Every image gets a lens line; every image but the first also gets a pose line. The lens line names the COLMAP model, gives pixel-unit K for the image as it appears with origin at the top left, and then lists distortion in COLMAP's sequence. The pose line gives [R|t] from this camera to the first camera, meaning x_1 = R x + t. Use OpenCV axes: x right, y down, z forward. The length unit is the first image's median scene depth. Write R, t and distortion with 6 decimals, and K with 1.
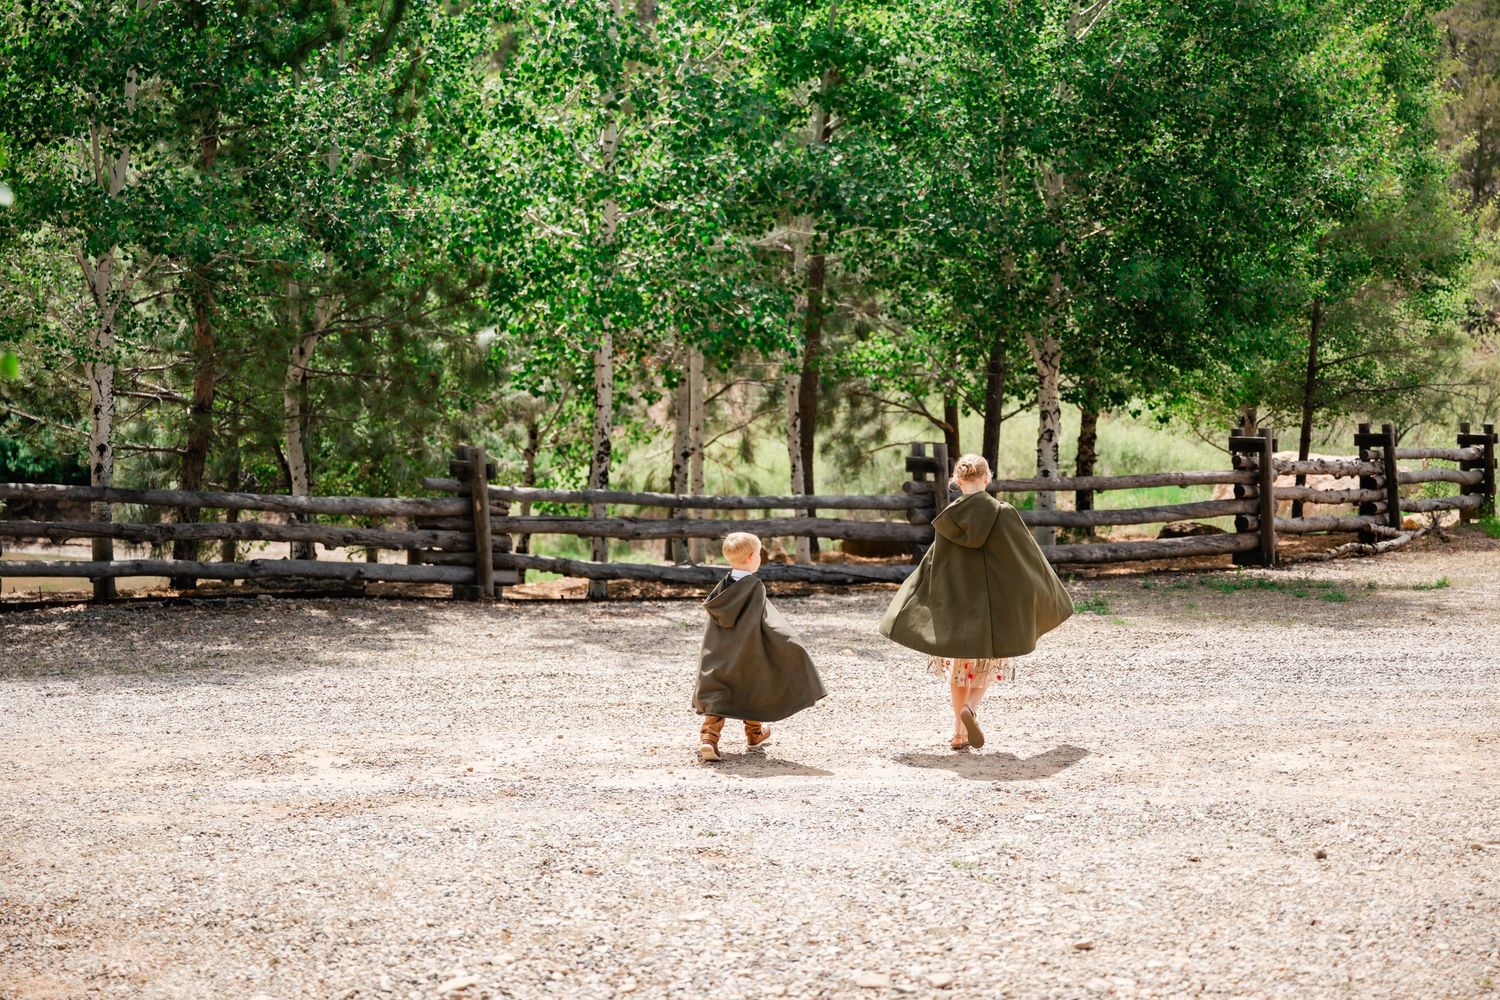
lens RADIAL K [[2761.0, 0, 750.0], [0, 2761.0, 500.0], [0, 0, 1]] dist [-0.062209, -0.099279]
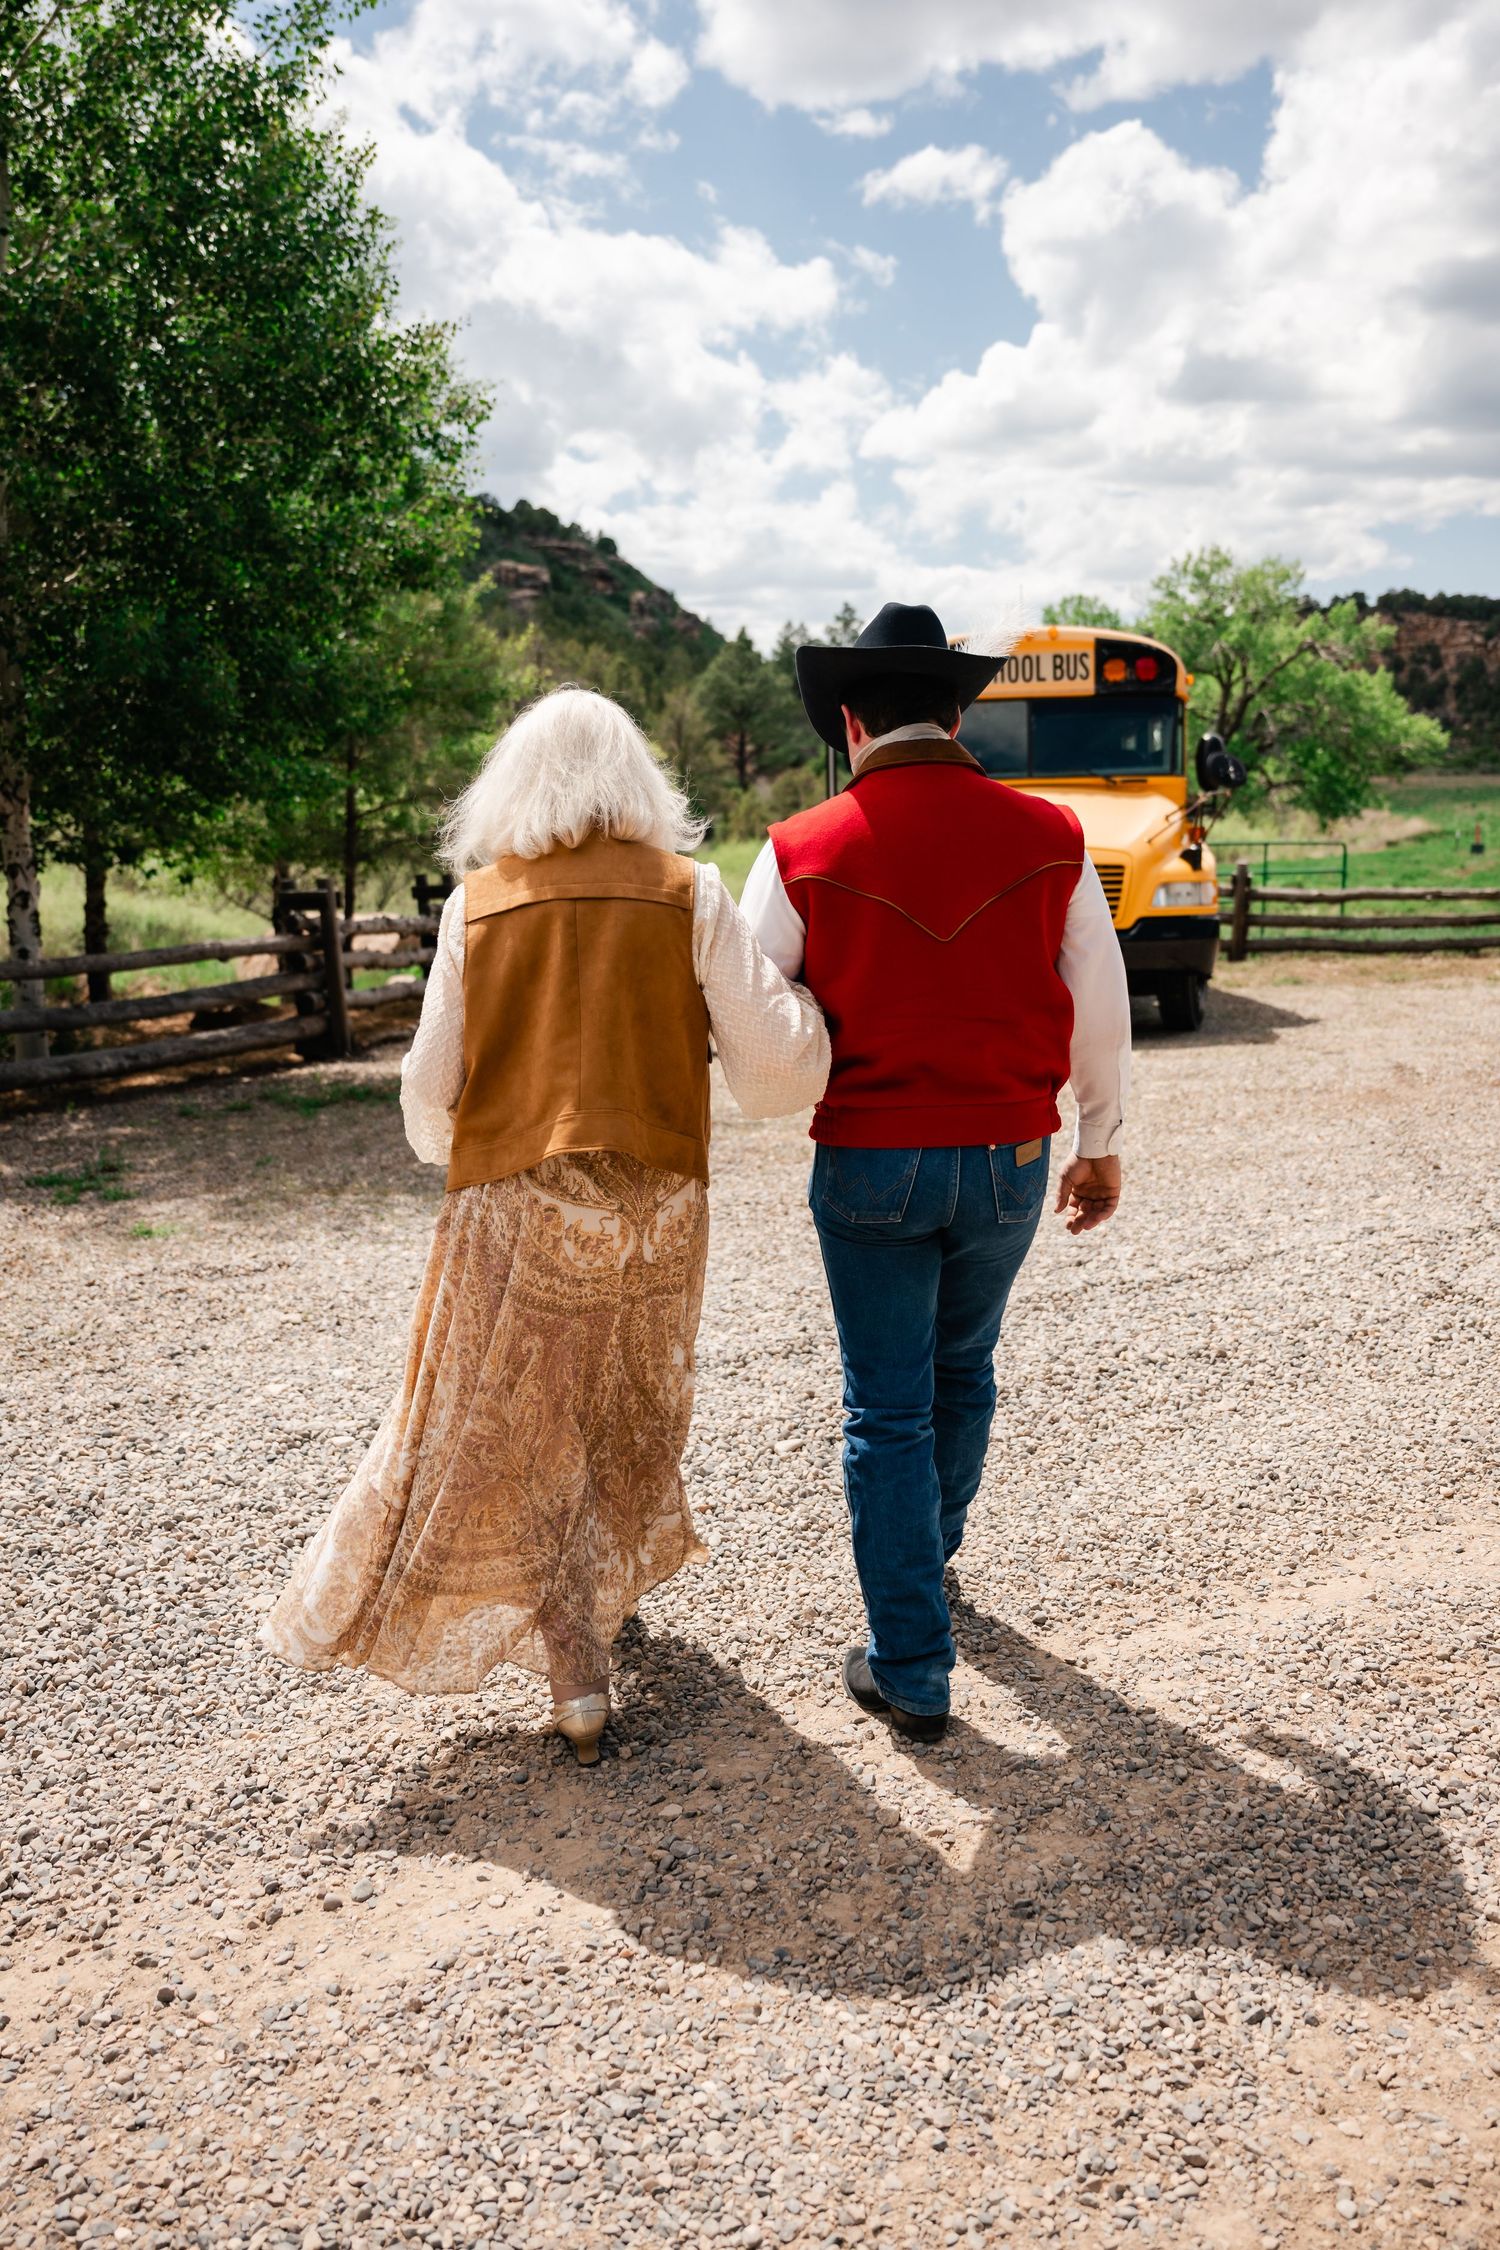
lens RADIAL K [[1811.1, 0, 750.0], [0, 1811.1, 1125.0], [0, 0, 1]] dist [0.001290, 0.000488]
pose [[0.899204, -0.097297, 0.426575, 0.065046], [0.055236, 0.992404, 0.109921, -0.006164], [-0.434030, -0.075279, 0.897748, 0.447042]]
